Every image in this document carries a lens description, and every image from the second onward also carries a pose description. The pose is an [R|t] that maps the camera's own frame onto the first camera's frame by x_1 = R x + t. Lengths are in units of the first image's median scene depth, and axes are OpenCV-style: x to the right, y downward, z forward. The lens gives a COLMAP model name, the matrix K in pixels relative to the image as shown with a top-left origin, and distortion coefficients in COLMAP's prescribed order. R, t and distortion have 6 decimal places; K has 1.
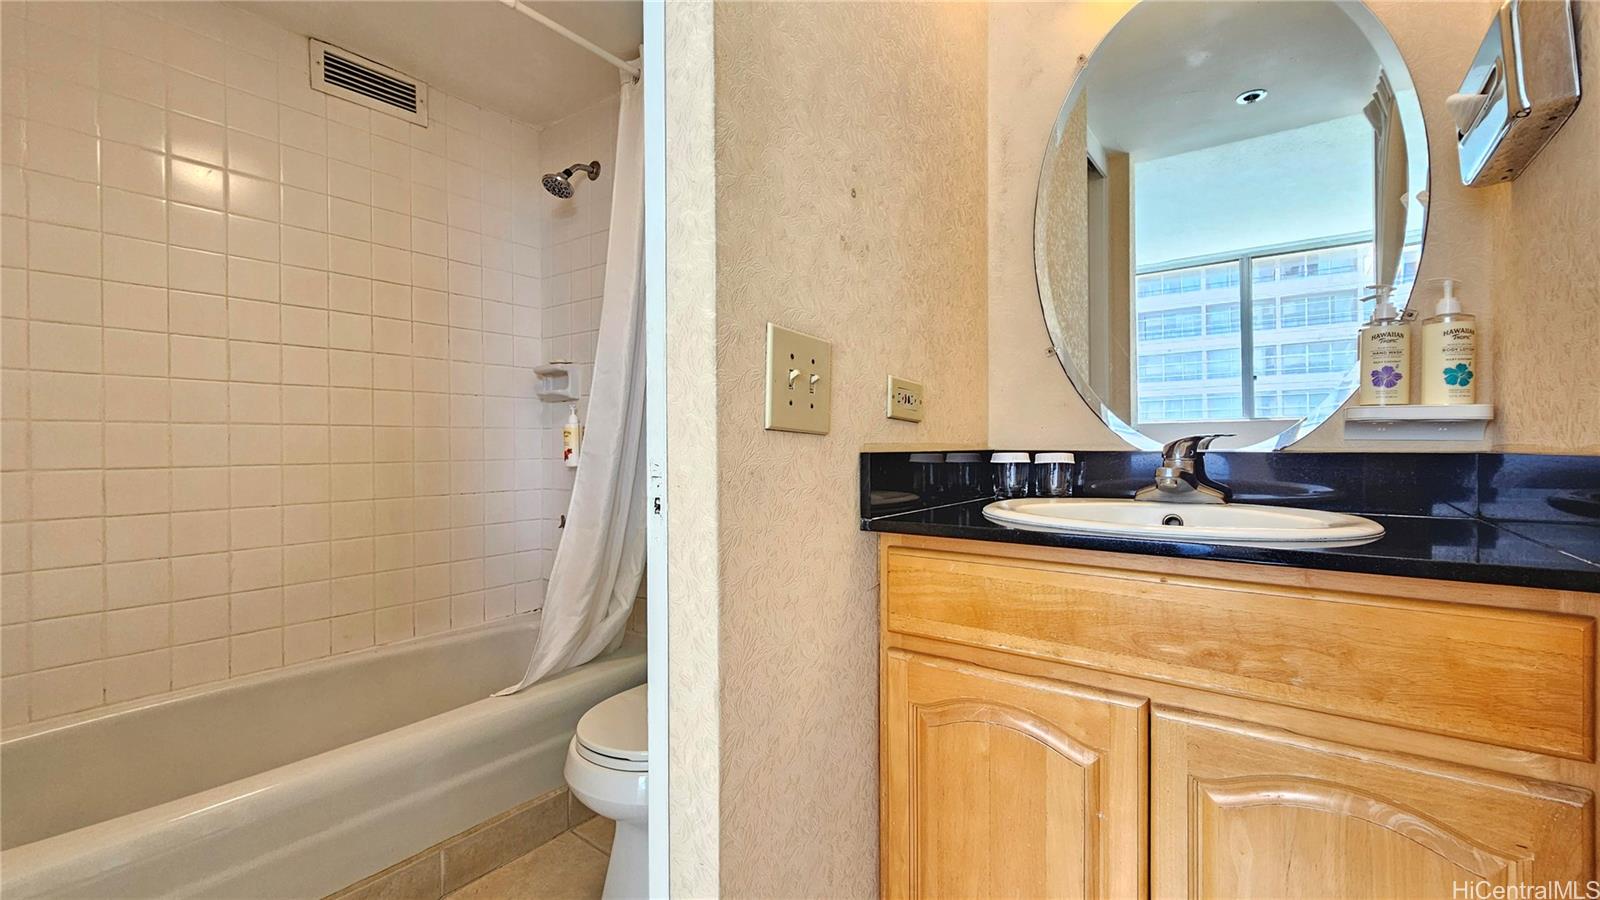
lens RADIAL K [[653.3, 0, 809.7], [0, 653.3, 446.8], [0, 0, 1]] dist [0.000609, -0.000606]
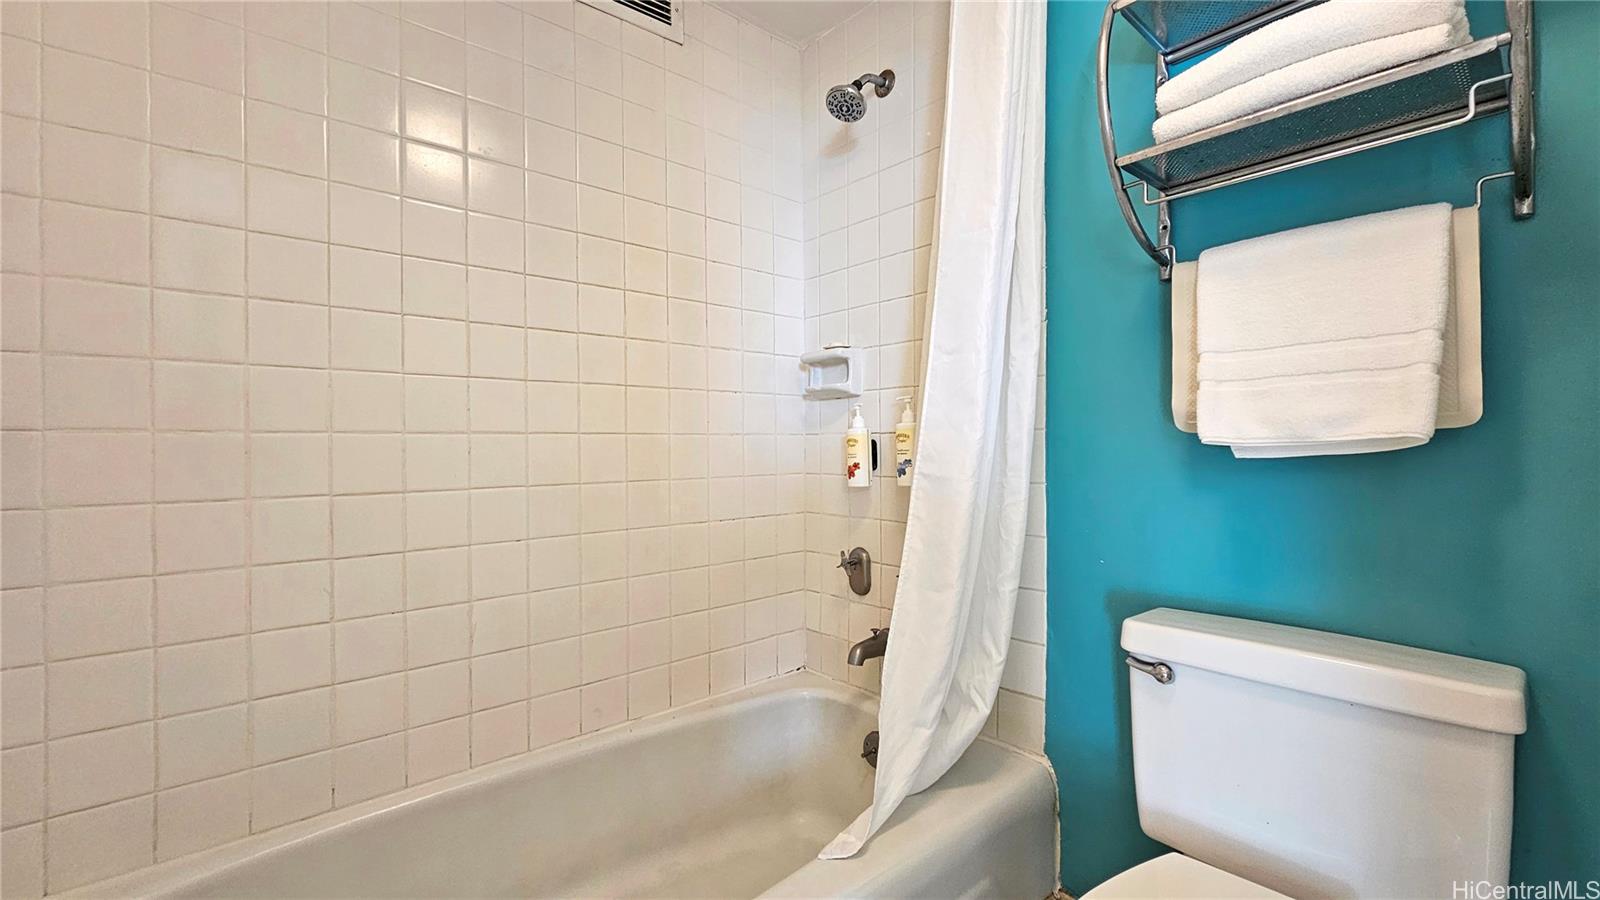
lens RADIAL K [[653.3, 0, 795.2], [0, 653.3, 449.7], [0, 0, 1]] dist [0.000609, -0.000606]
pose [[0.972423, 0.001451, -0.233218, -0.264227], [-0.000324, 0.999988, 0.004870, -0.015361], [0.233222, -0.004661, 0.972412, 0.269369]]
